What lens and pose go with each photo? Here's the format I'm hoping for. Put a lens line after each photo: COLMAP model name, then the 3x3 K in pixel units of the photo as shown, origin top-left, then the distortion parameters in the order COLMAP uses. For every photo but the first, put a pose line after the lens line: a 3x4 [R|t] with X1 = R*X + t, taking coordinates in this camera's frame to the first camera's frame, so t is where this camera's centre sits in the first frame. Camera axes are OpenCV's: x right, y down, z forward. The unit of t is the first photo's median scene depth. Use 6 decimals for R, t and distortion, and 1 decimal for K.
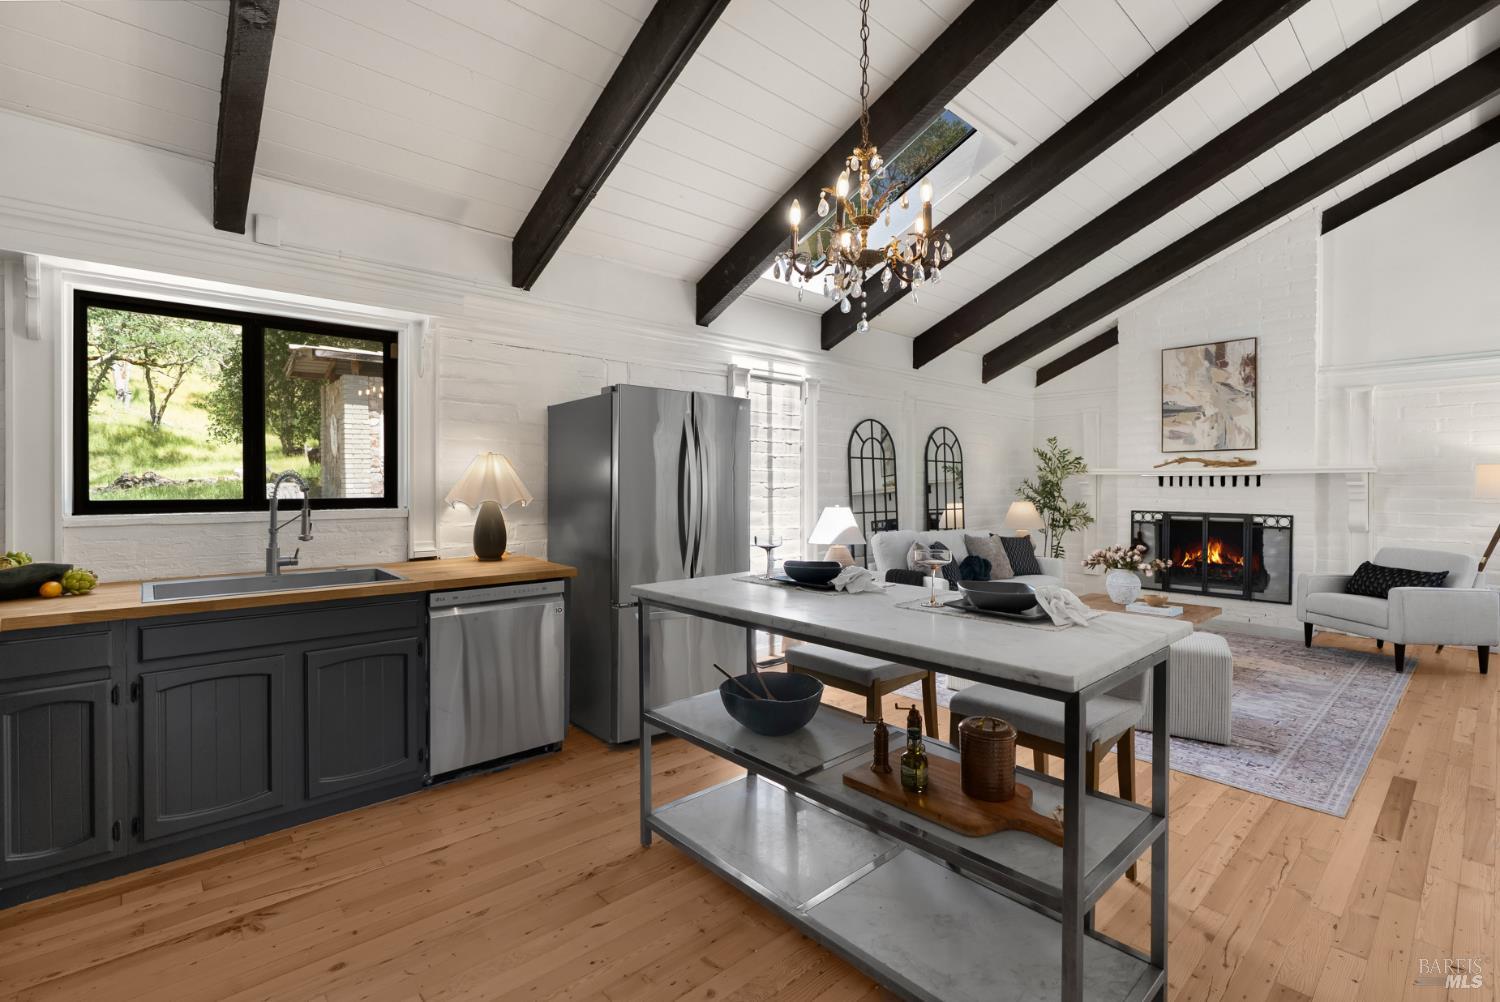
lens RADIAL K [[675.8, 0, 751.6], [0, 675.8, 494.0], [0, 0, 1]] dist [-0.001244, 0.000305]
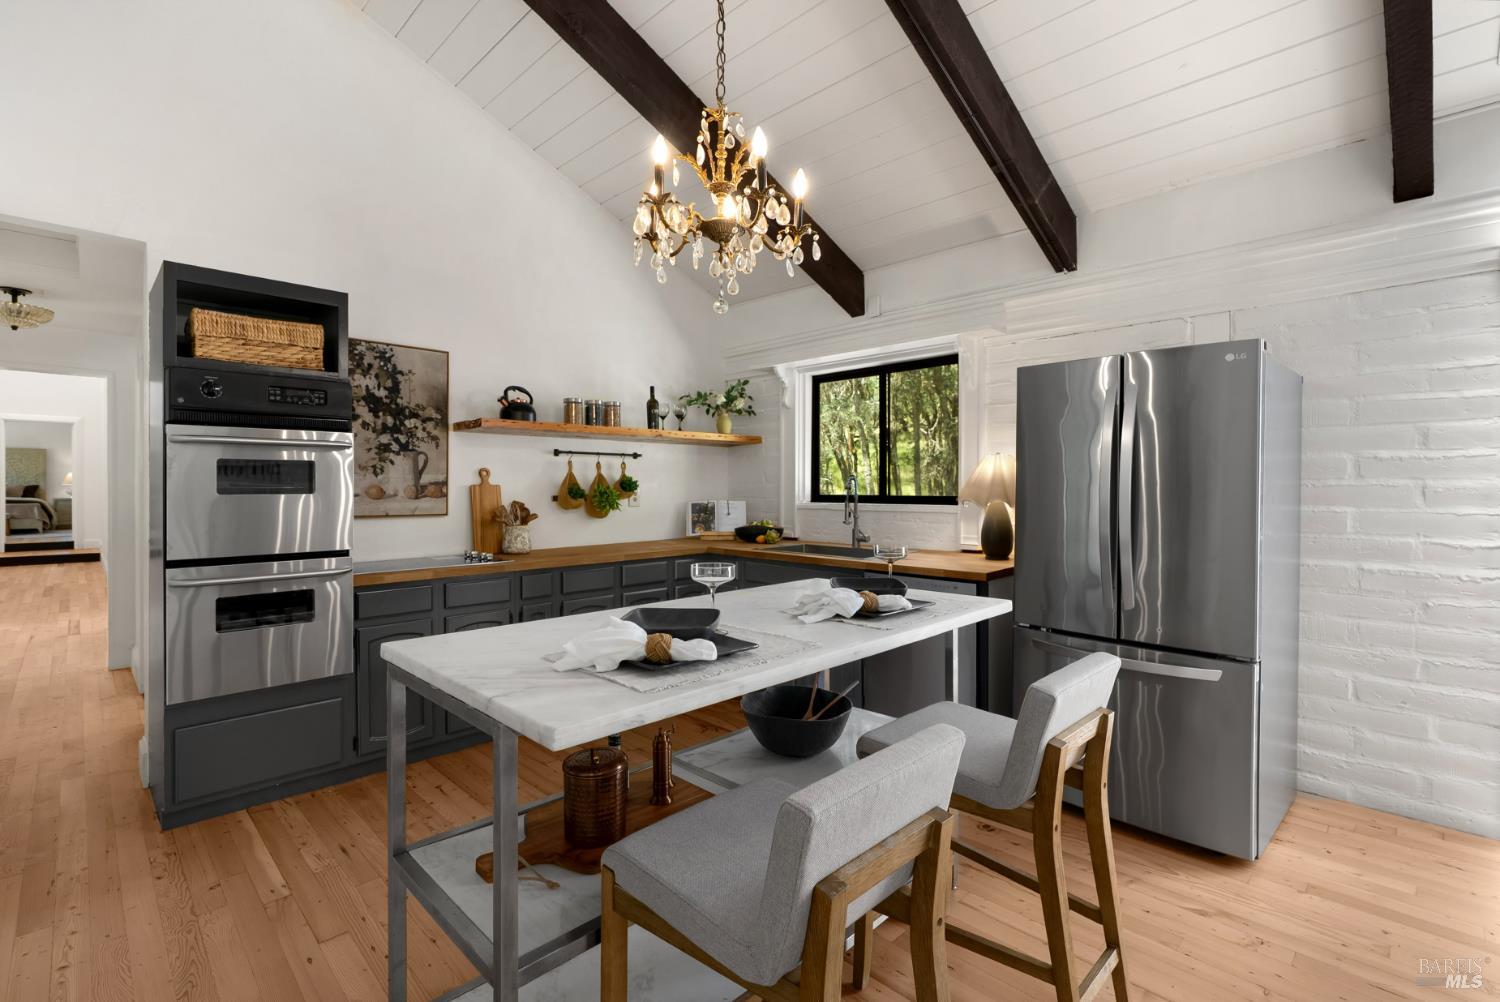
lens RADIAL K [[683.4, 0, 738.9], [0, 683.4, 490.2], [0, 0, 1]] dist [-0.003980, -0.000173]
pose [[0.047588, 0.006948, -0.998843, 0.337637], [-0.012673, 0.999900, 0.006352, -0.004046], [0.998787, 0.012356, 0.047671, 0.308191]]
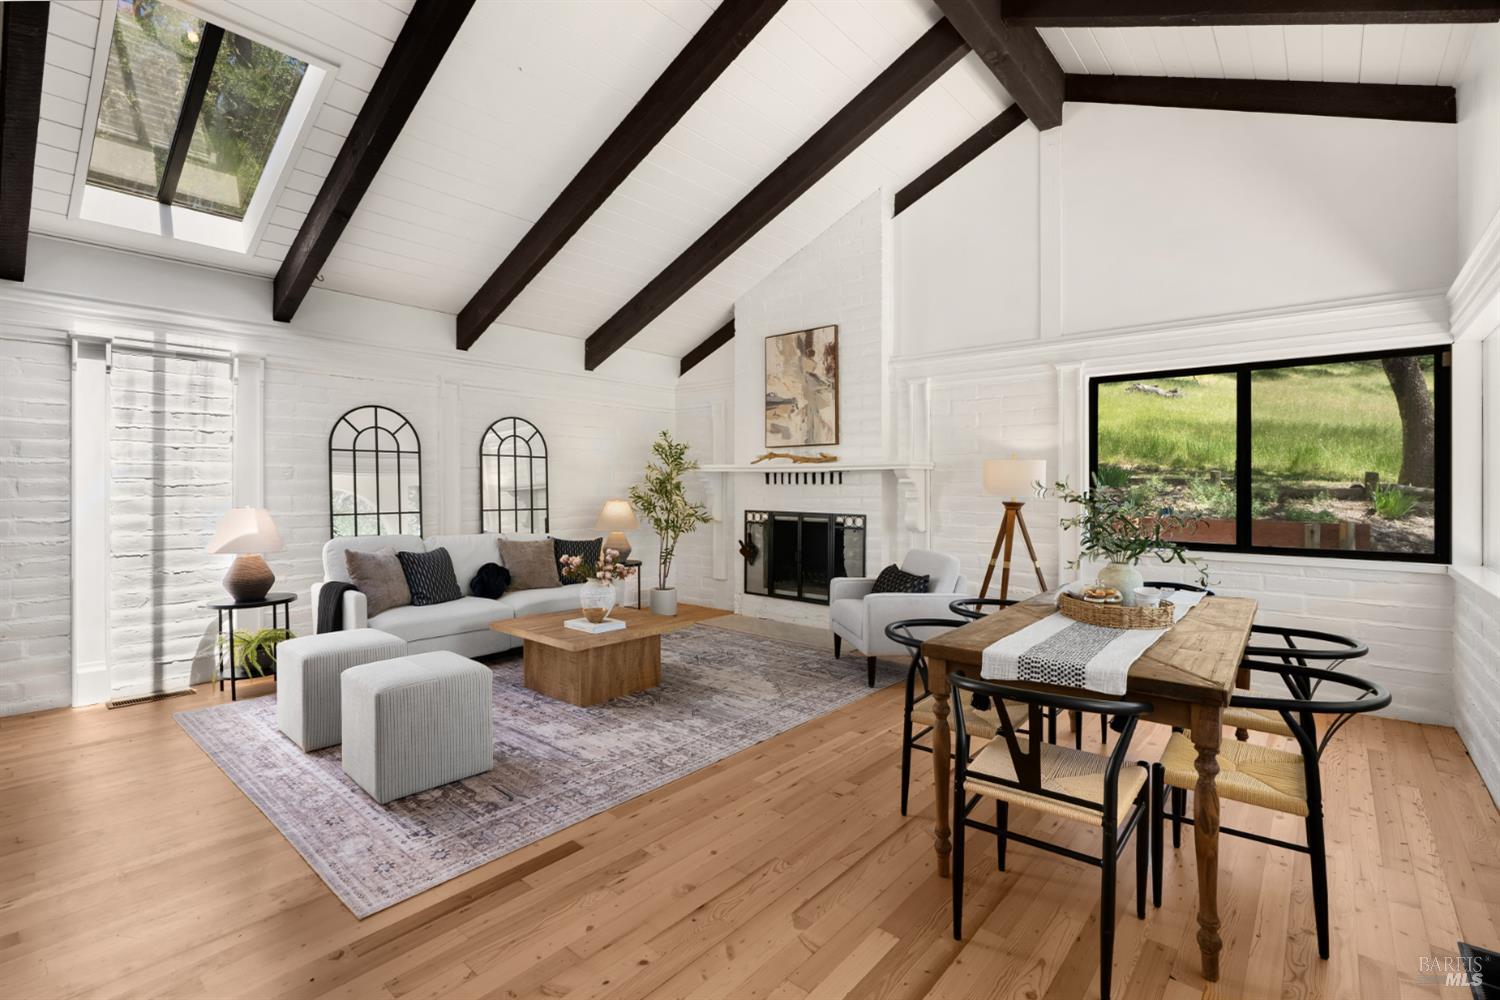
lens RADIAL K [[683.4, 0, 738.9], [0, 683.4, 489.2], [0, 0, 1]] dist [-0.003980, -0.000173]
pose [[0.992549, -0.000568, 0.121841, 0.498643], [0.001261, 0.999983, -0.005613, 0.001103], [-0.121836, 0.005725, 0.992534, 0.077764]]
